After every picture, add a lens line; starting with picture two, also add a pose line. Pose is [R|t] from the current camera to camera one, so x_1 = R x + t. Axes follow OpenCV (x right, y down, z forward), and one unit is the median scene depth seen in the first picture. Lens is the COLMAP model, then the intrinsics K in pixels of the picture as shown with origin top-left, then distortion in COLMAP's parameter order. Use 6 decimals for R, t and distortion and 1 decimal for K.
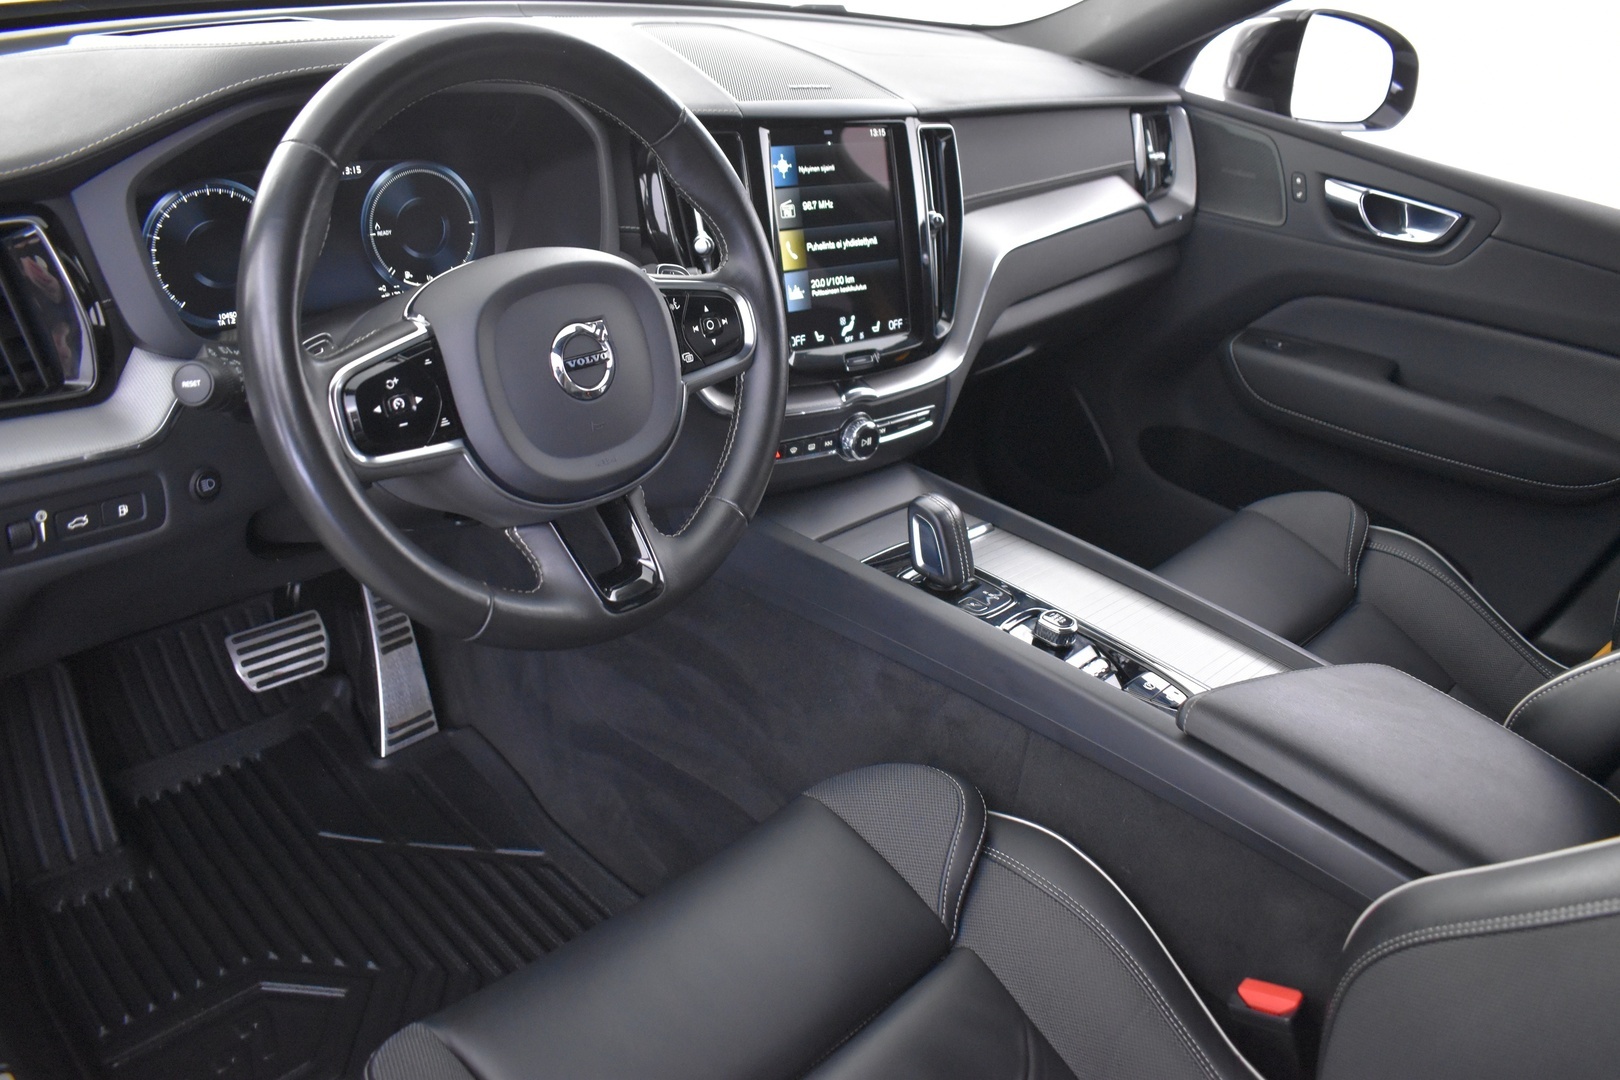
lens RADIAL K [[1248.8, 0, 799.0], [0, 1248.8, 546.7], [0, 0, 1]] dist [-0.104681, 0.010186]
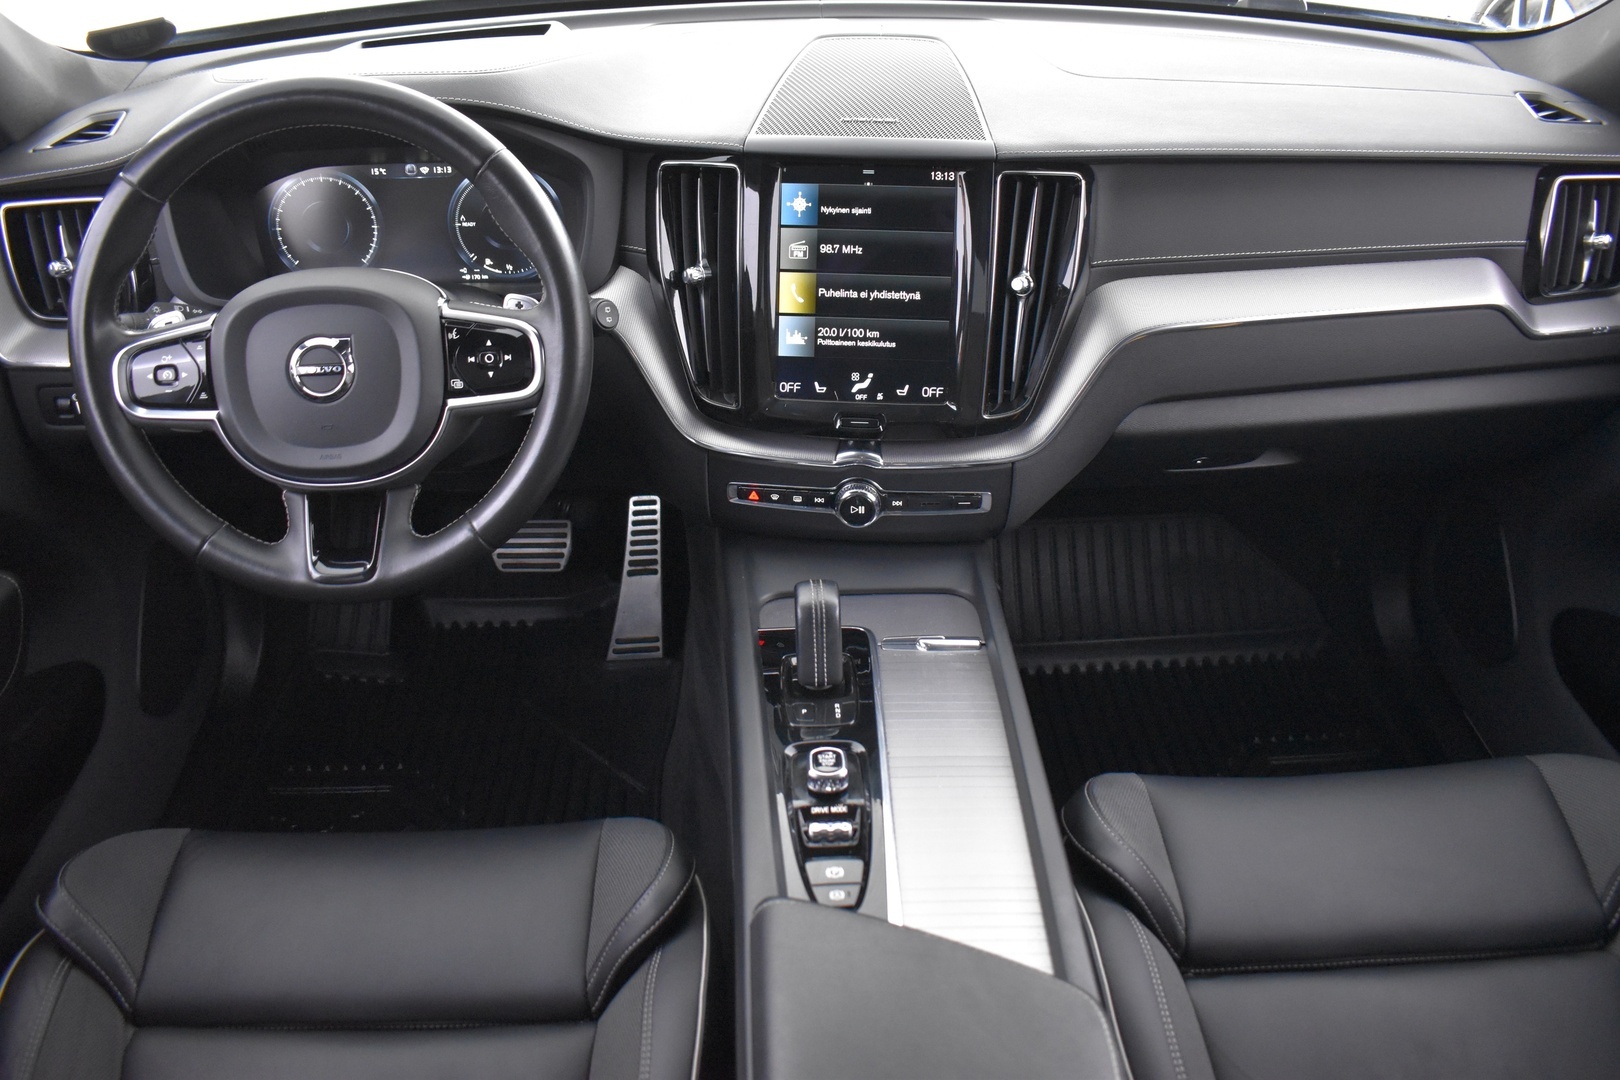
lens RADIAL K [[1248.8, 0, 811.8], [0, 1248.8, 525.0], [0, 0, 1]] dist [-0.104681, 0.010186]
pose [[0.720520, 0.279992, -0.634394, 0.641083], [-0.259716, 0.957231, 0.127502, -0.189635], [0.642961, 0.072894, 0.762422, 0.290782]]
